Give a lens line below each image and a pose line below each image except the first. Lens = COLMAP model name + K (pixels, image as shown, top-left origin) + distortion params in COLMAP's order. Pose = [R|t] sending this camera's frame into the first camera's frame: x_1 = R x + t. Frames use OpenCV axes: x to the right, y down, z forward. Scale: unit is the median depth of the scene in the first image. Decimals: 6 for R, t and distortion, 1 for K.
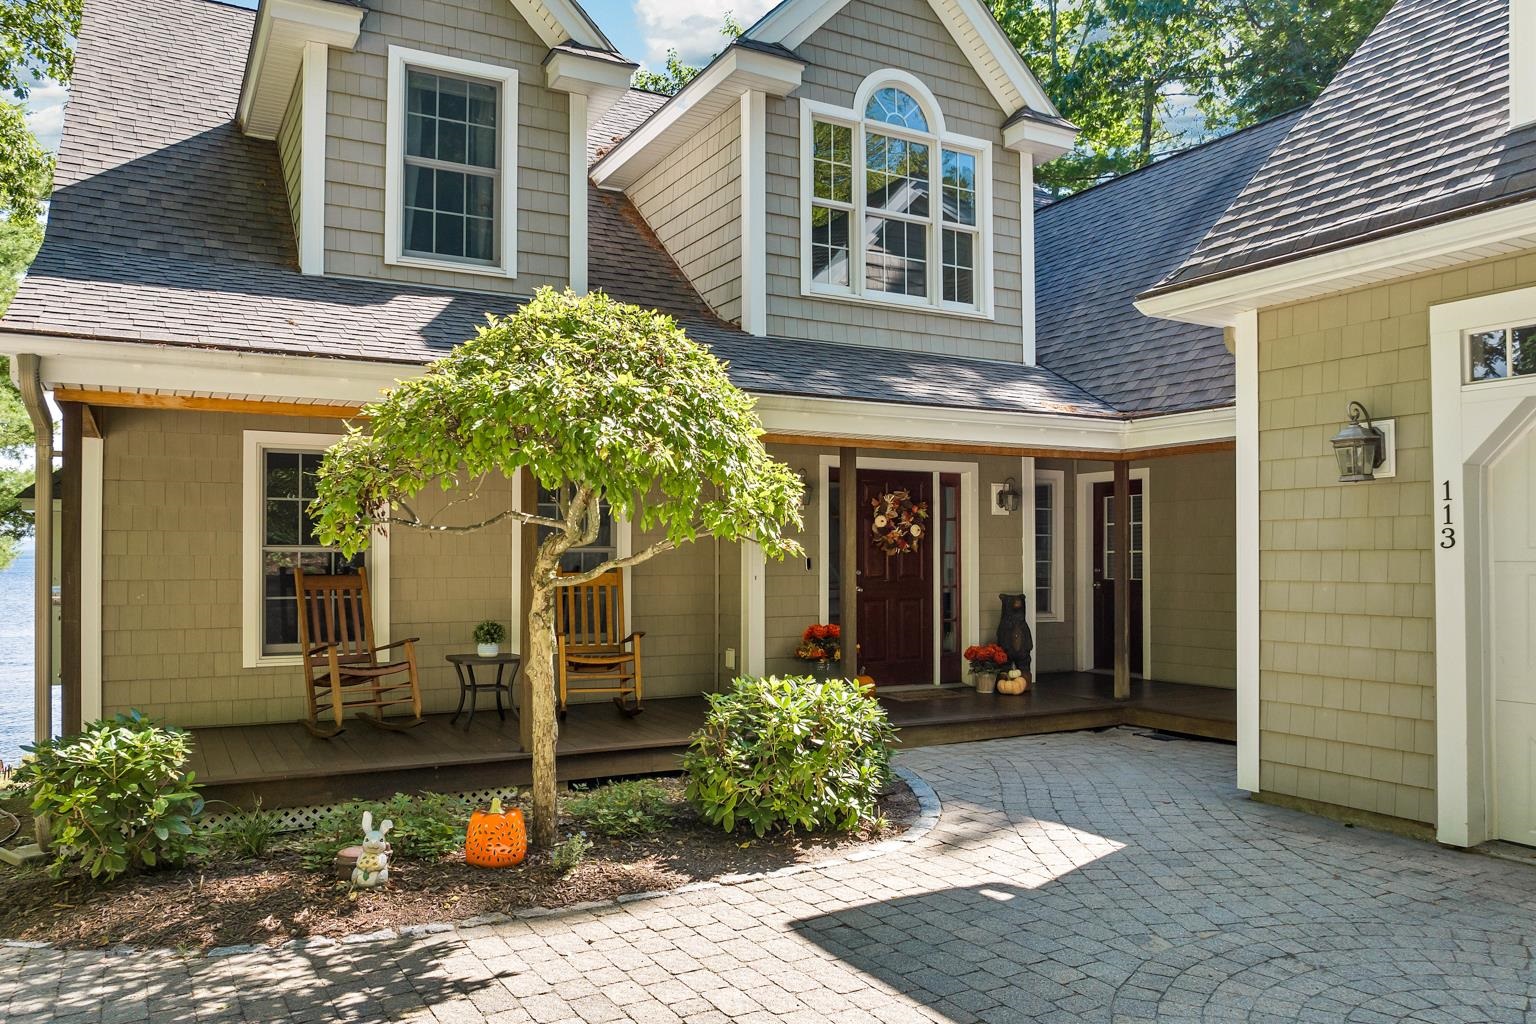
lens RADIAL K [[1013.7, 0, 734.3], [0, 1013.7, 595.8], [0, 0, 1]] dist [-0.030756, 0.000066]
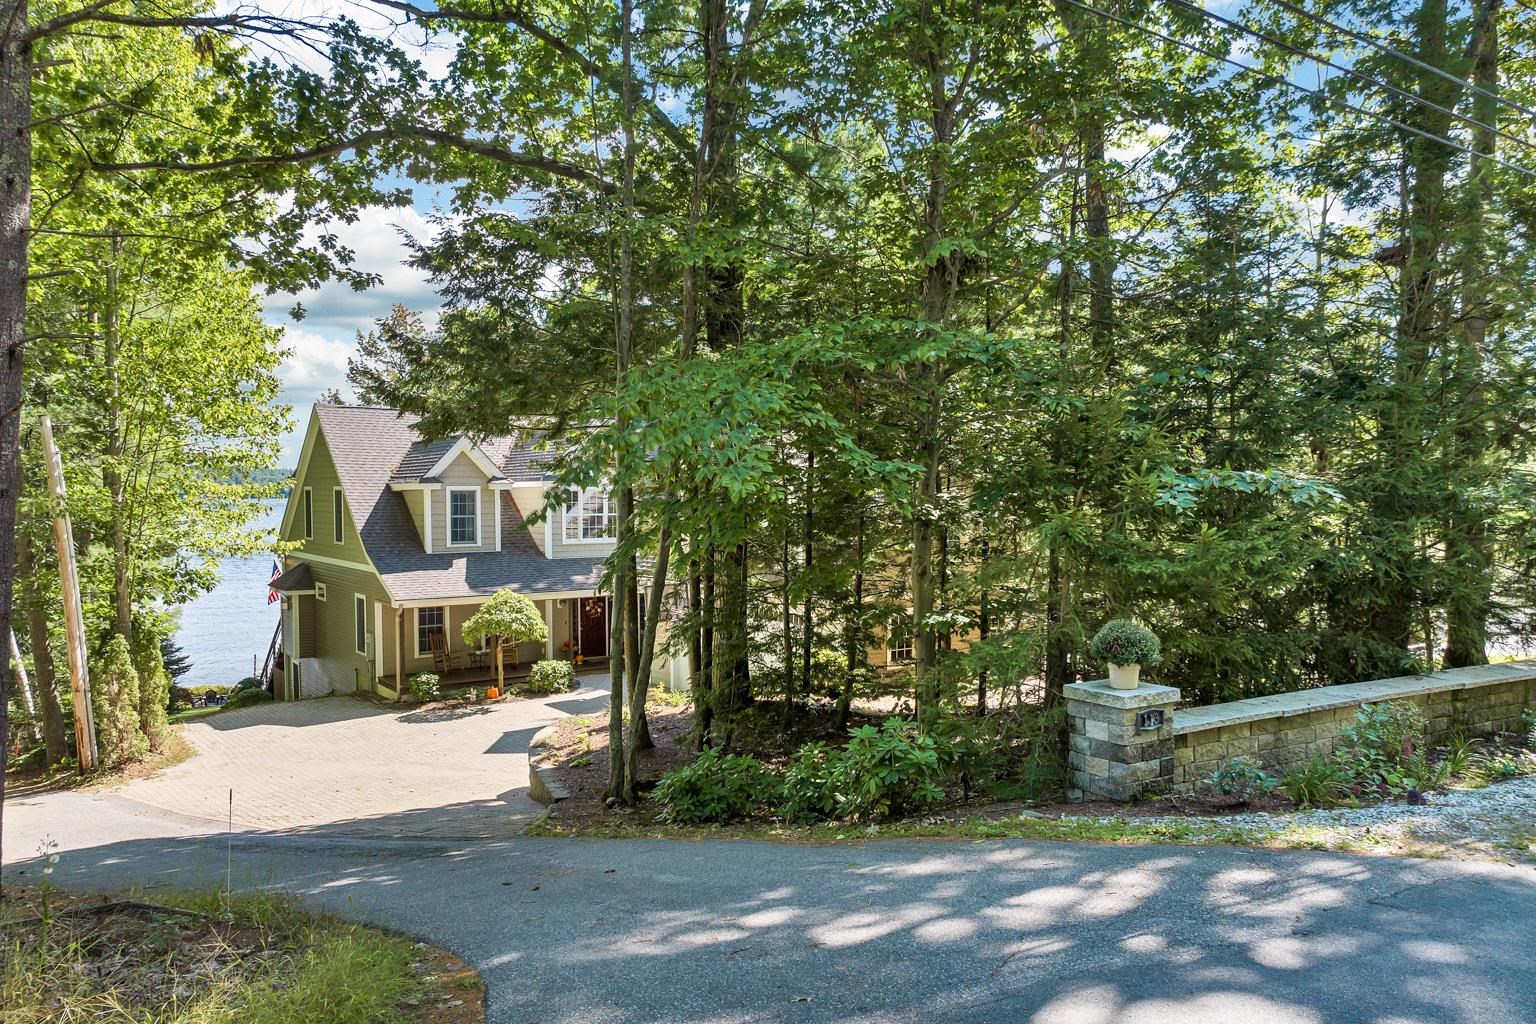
lens RADIAL K [[1110.4, 0, 763.8], [0, 1110.4, 545.5], [0, 0, 1]] dist [-0.039827, 0.011995]
pose [[0.989648, 0.001117, 0.143515, 0.261670], [-0.005785, 0.999467, 0.032113, -0.554121], [-0.143402, -0.032611, 0.989127, -3.732695]]
